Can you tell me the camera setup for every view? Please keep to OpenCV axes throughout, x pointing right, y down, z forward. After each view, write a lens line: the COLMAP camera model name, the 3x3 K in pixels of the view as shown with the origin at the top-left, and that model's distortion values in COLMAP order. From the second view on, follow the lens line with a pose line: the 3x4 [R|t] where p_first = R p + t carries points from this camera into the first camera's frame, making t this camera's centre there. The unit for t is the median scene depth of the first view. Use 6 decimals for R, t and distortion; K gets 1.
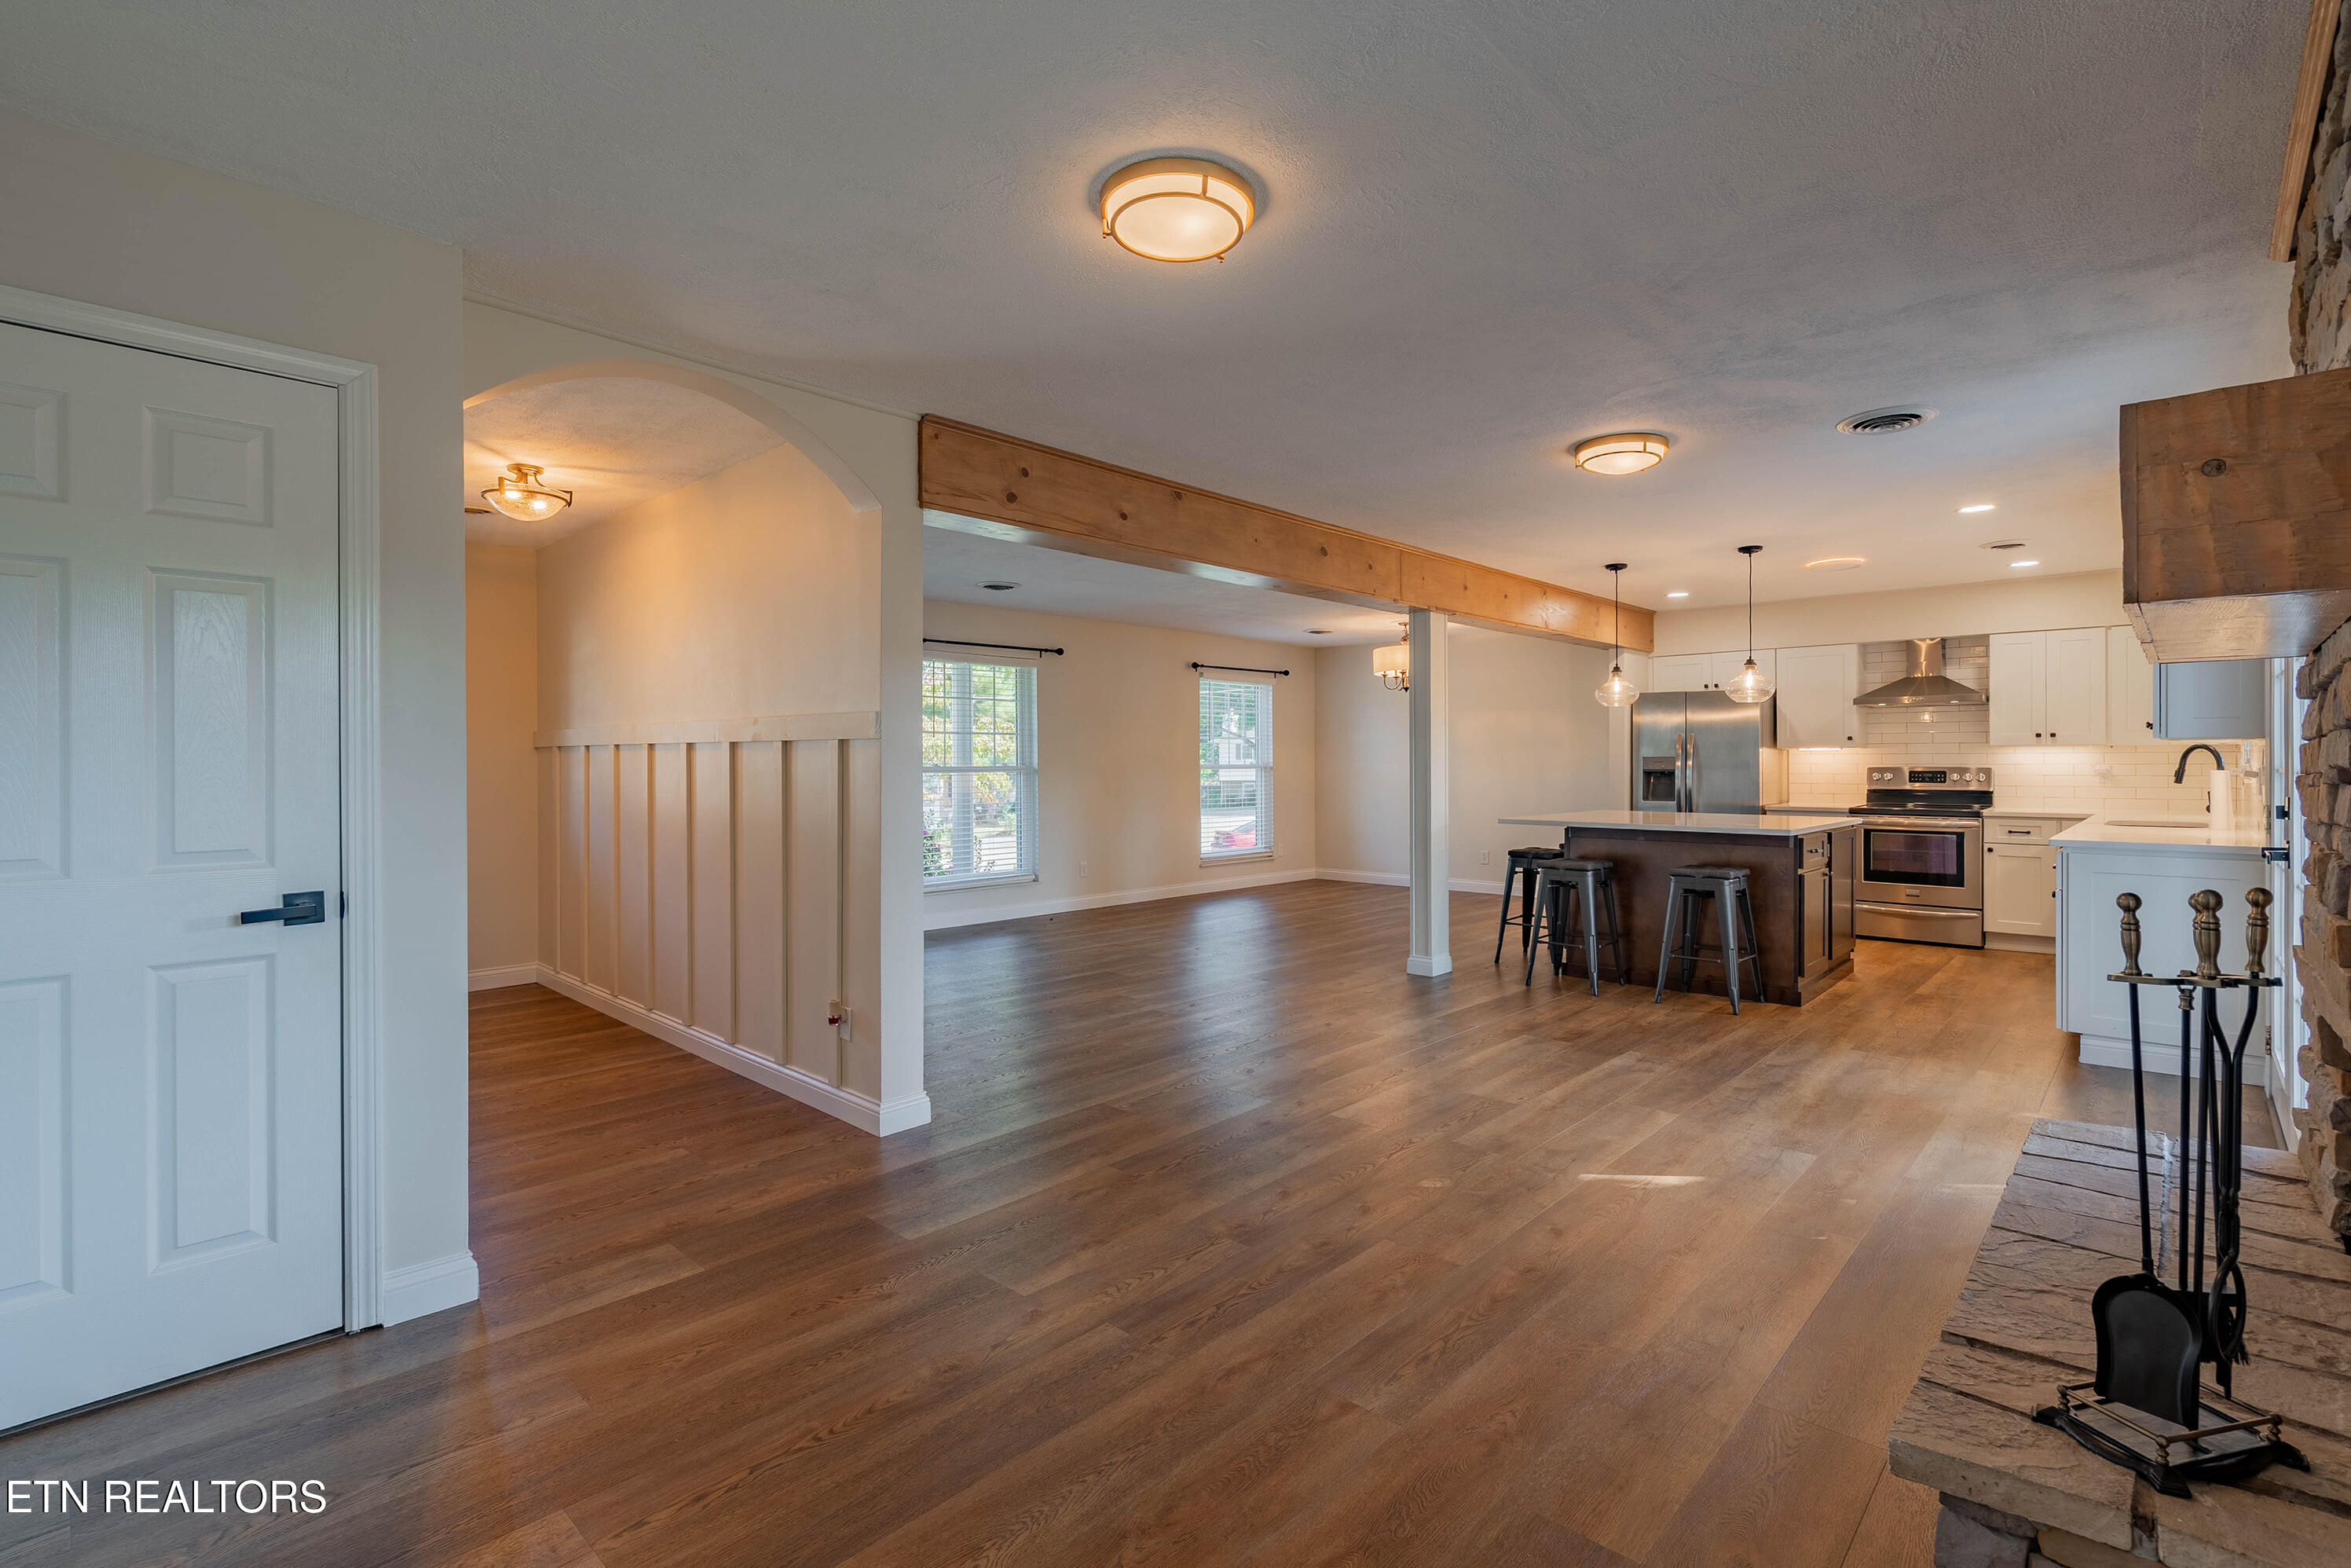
lens RADIAL K [[1078.5, 0, 1186.3], [0, 1078.5, 765.5], [0, 0, 1]] dist [-0.004152, 0.002394]
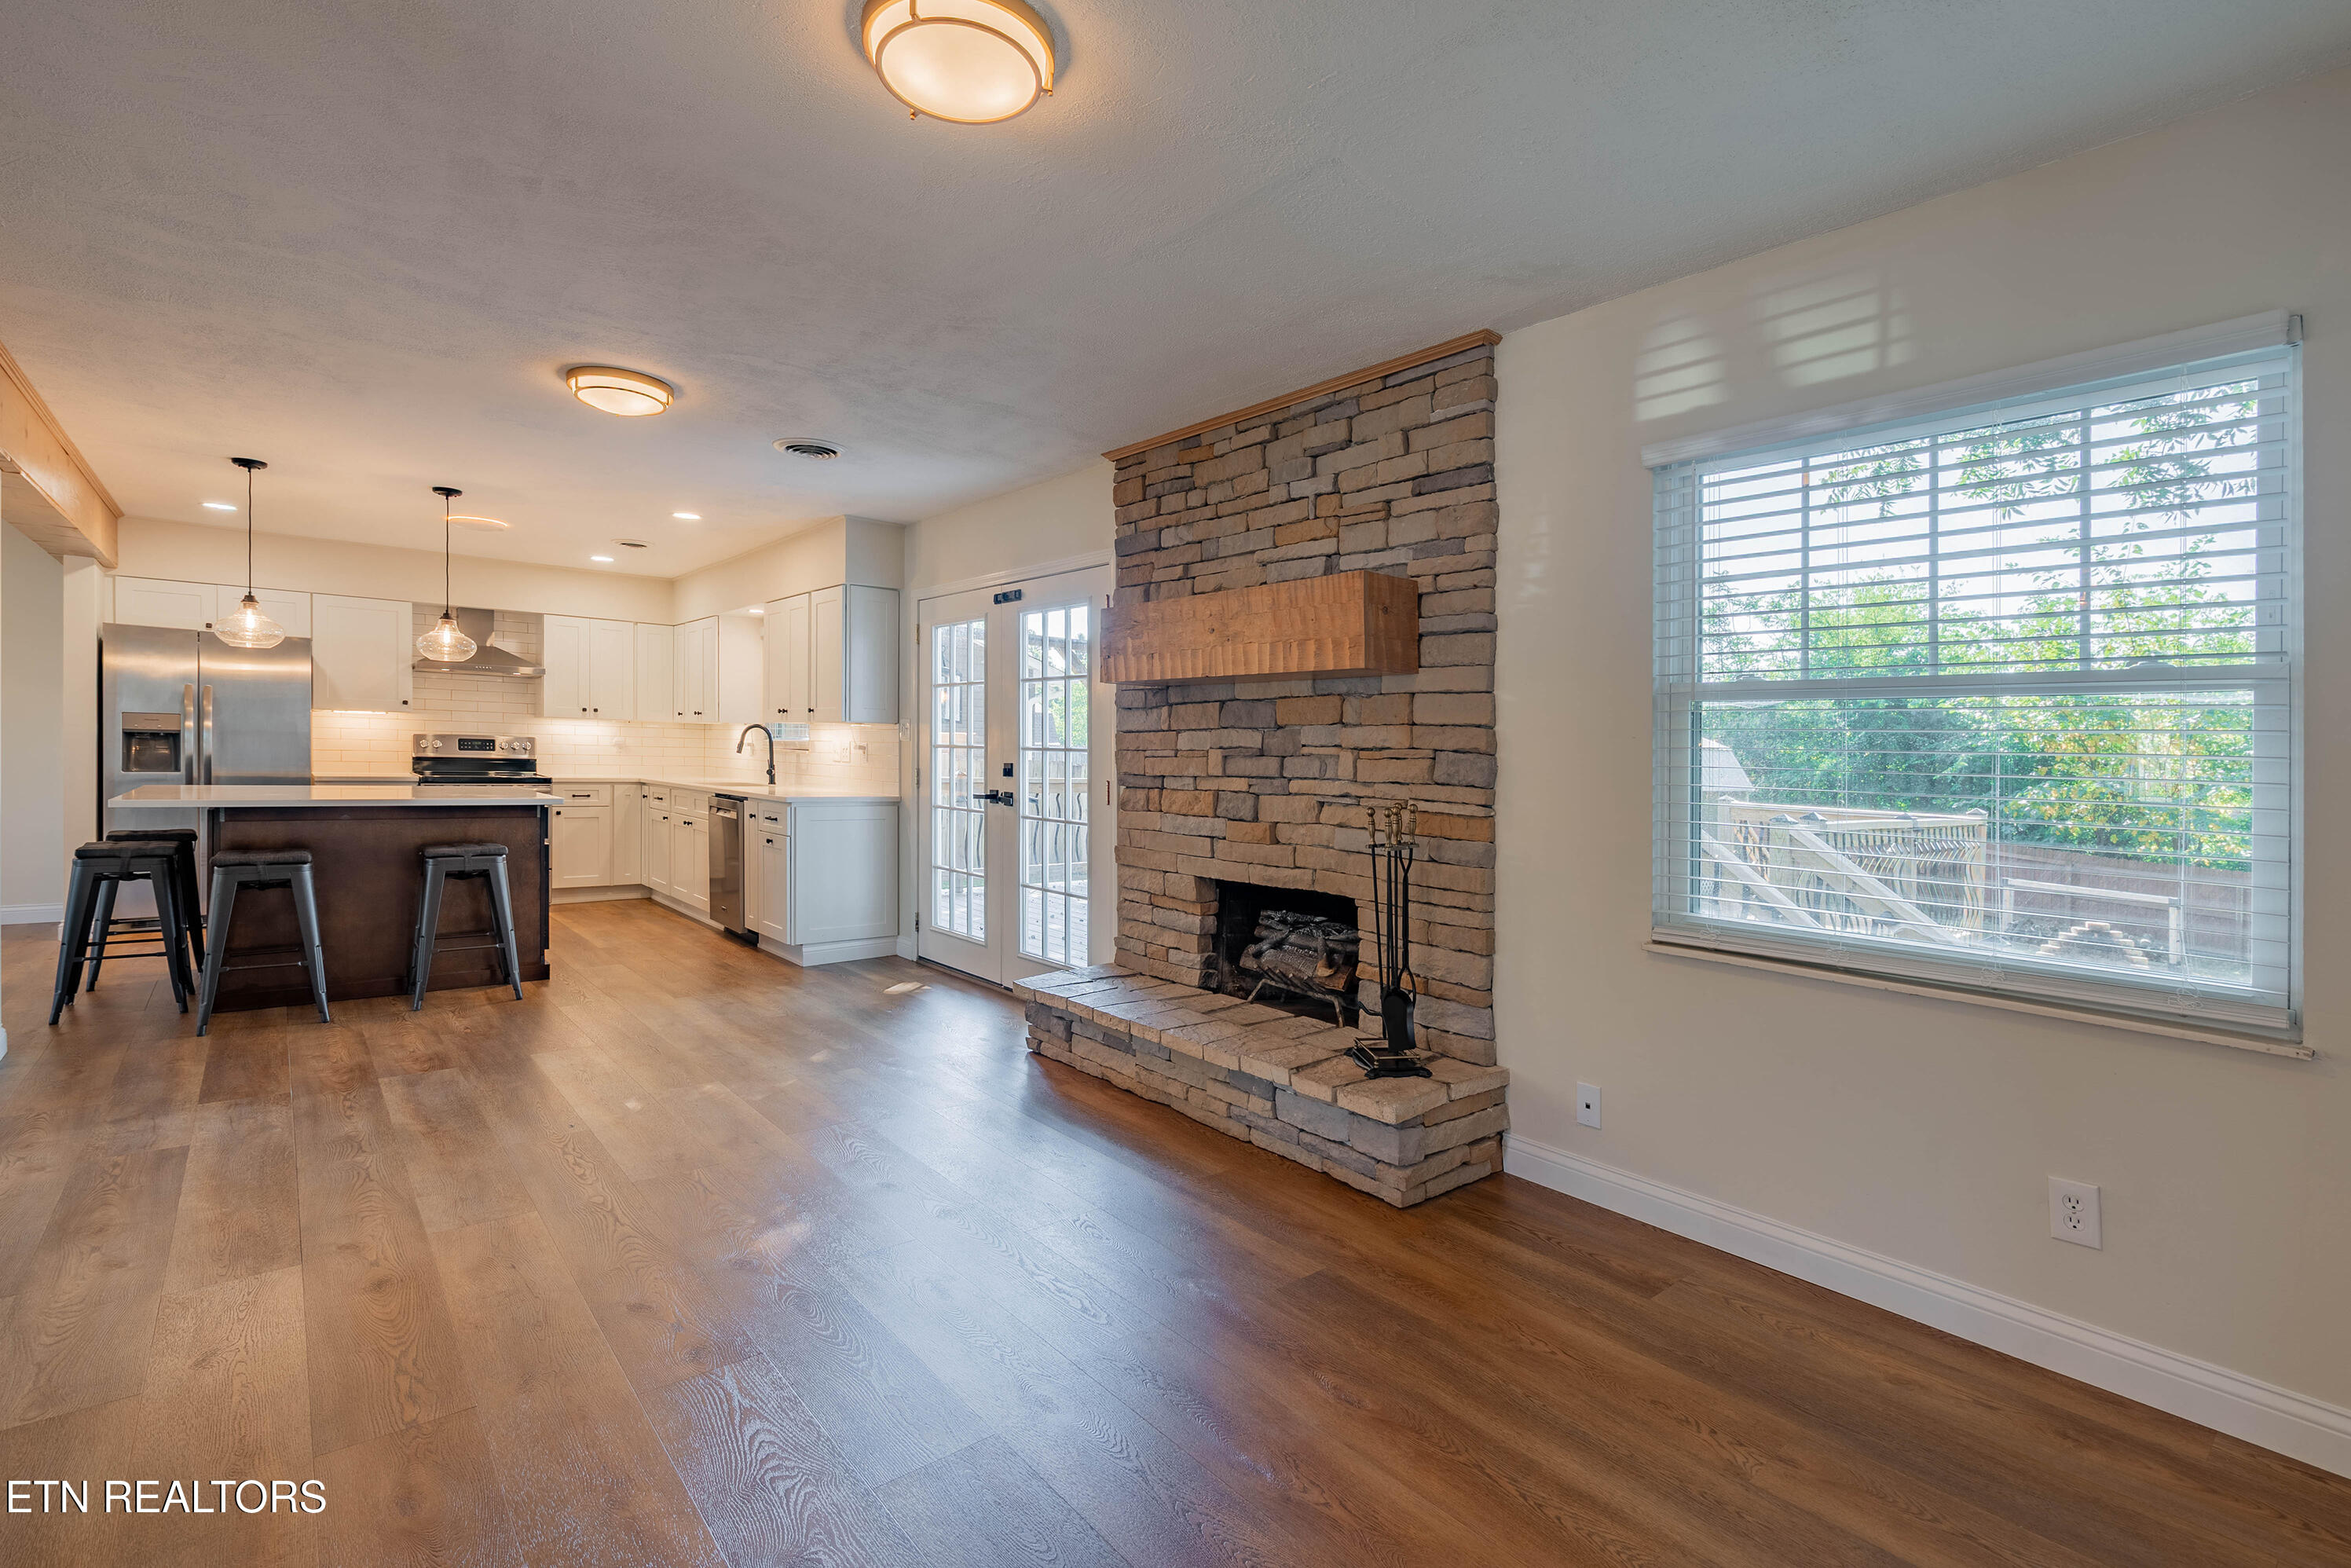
lens RADIAL K [[1078.5, 0, 1196.3], [0, 1078.5, 738.4], [0, 0, 1]] dist [-0.004152, 0.002394]
pose [[0.111661, 0.018090, 0.993582, -0.277810], [-0.023567, 0.999601, -0.015551, 0.005052], [-0.993467, -0.021679, 0.112043, 0.251398]]
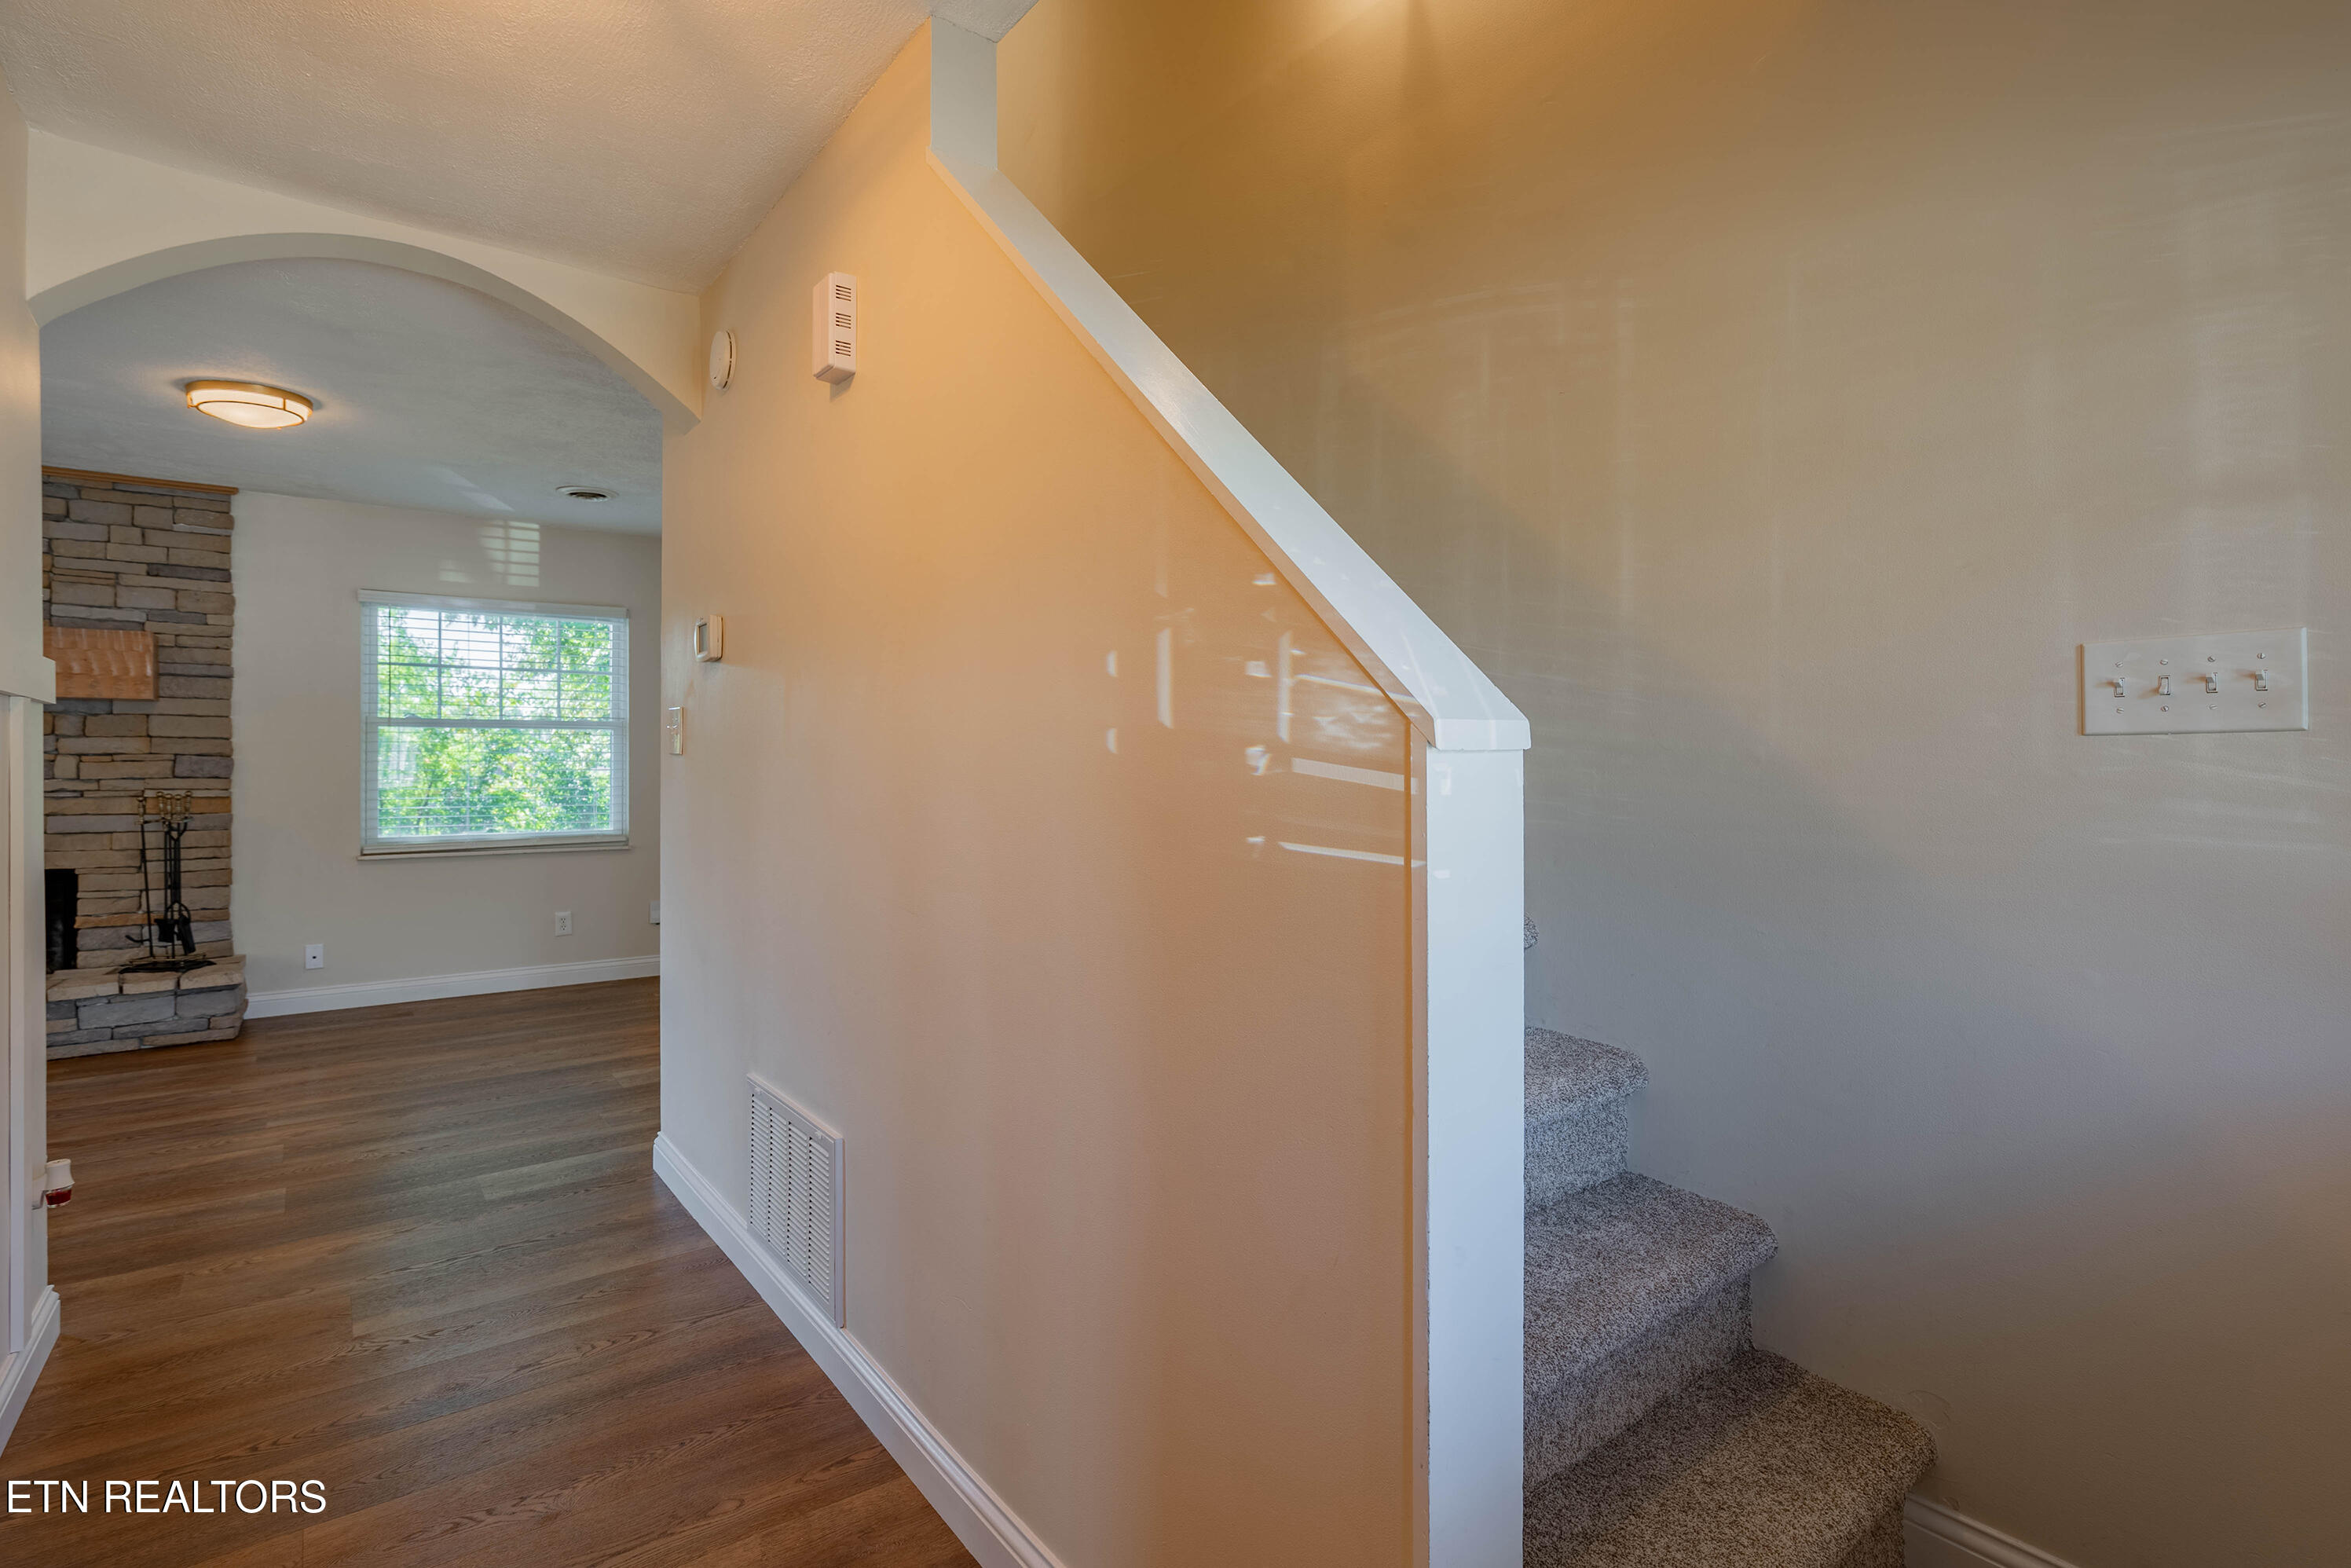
lens RADIAL K [[1078.5, 0, 1191.1], [0, 1078.5, 771.2], [0, 0, 1]] dist [-0.004152, 0.002394]
pose [[-0.989903, -0.003031, 0.141716, -0.547451], [-0.000955, 0.999891, 0.014715, 0.000167], [-0.141746, 0.014431, -0.989798, 0.807523]]
